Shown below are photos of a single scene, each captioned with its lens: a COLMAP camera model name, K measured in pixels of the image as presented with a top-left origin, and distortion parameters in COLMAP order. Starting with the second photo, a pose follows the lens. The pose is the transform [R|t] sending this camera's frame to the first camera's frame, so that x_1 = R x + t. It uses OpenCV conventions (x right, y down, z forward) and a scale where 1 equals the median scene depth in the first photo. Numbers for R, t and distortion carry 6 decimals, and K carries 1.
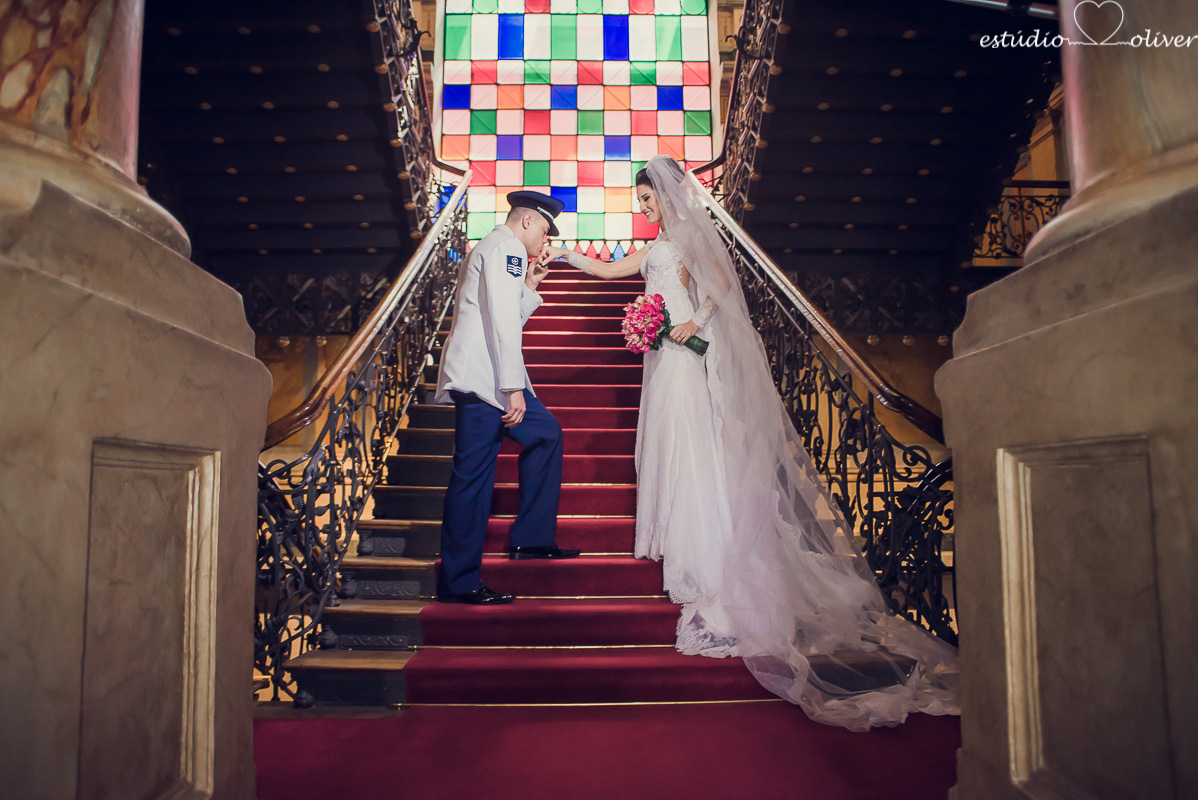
lens RADIAL K [[820.5, 0, 599.0], [0, 820.5, 400.0], [0, 0, 1]] dist [-0.125690, 0.102342]
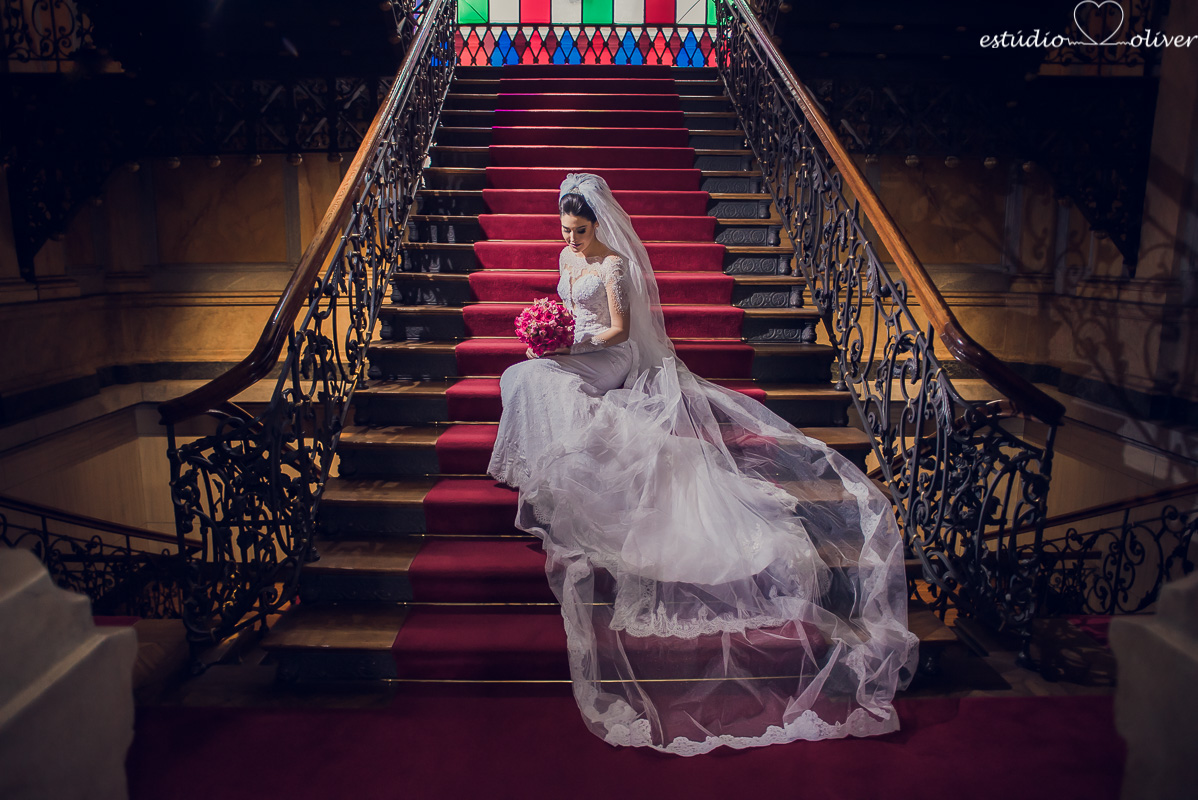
lens RADIAL K [[820.5, 0, 599.0], [0, 820.5, 400.0], [0, 0, 1]] dist [-0.125690, 0.102342]
pose [[0.999964, 0.007425, -0.004175, -0.002185], [-0.005938, 0.958979, 0.283413, -0.070601], [0.006108, -0.283378, 0.958989, 0.073153]]
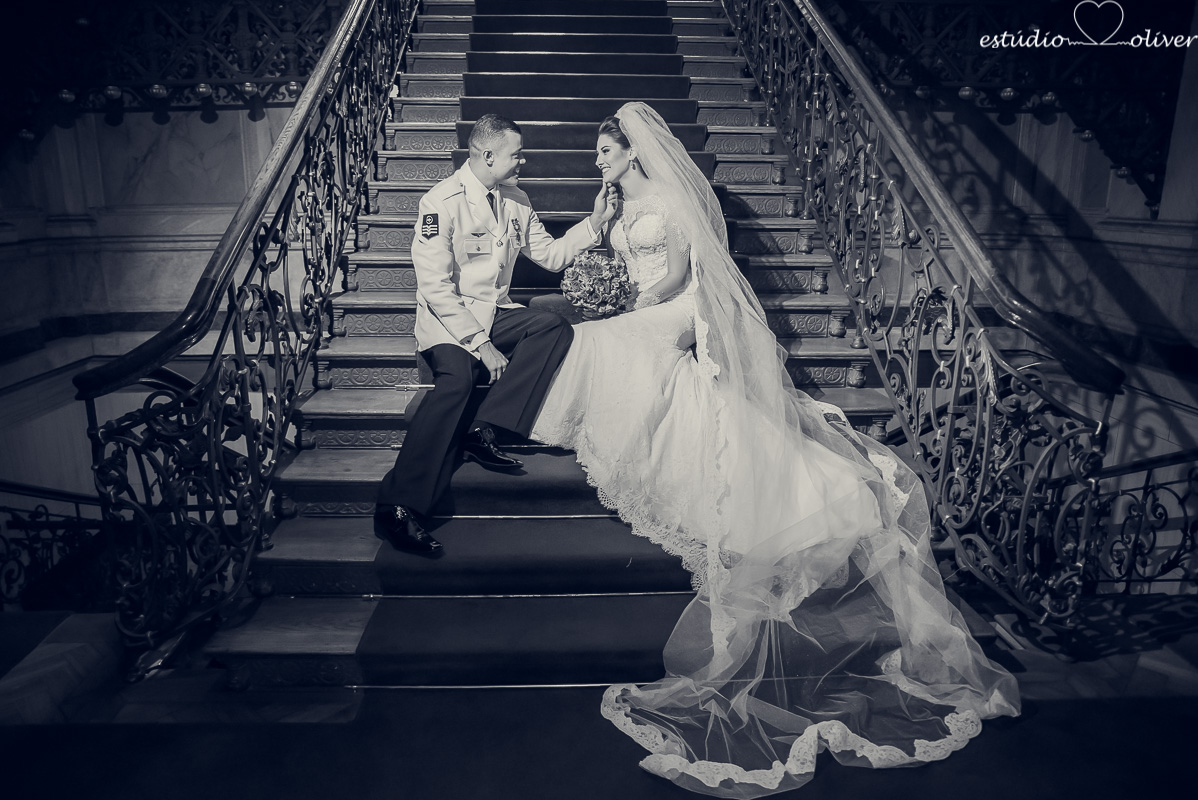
lens RADIAL K [[844.3, 0, 599.0], [0, 844.3, 400.0], [0, 0, 1]] dist [-0.130424, 0.106952]
pose [[0.999850, 0.002236, 0.017154, -0.005992], [-0.008033, 0.938237, 0.345899, -0.066908], [-0.015321, -0.345985, 0.938115, 0.112275]]
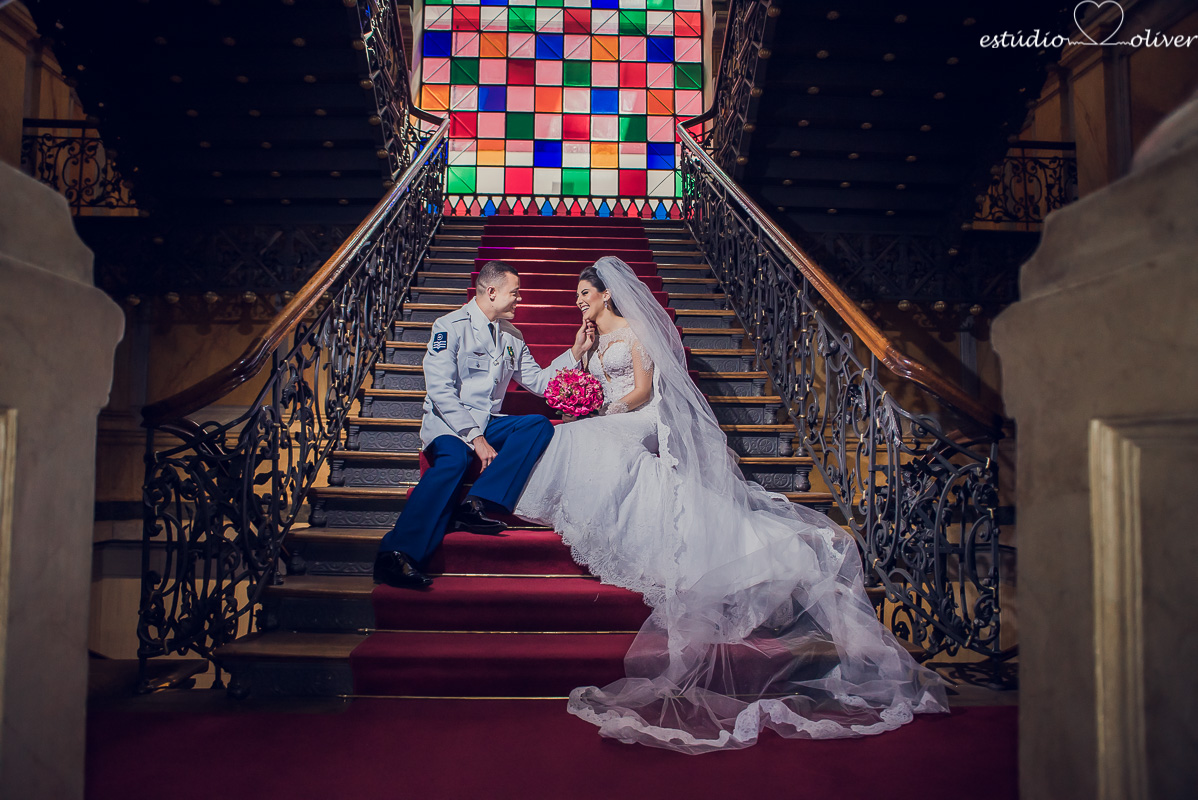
lens RADIAL K [[820.5, 0, 599.0], [0, 820.5, 400.0], [0, 0, 1]] dist [-0.125690, 0.102342]
pose [[0.999747, 0.013447, 0.018054, 0.004928], [-0.014204, 0.998996, 0.042488, 0.002676], [-0.017465, -0.042734, 0.998934, 0.042006]]
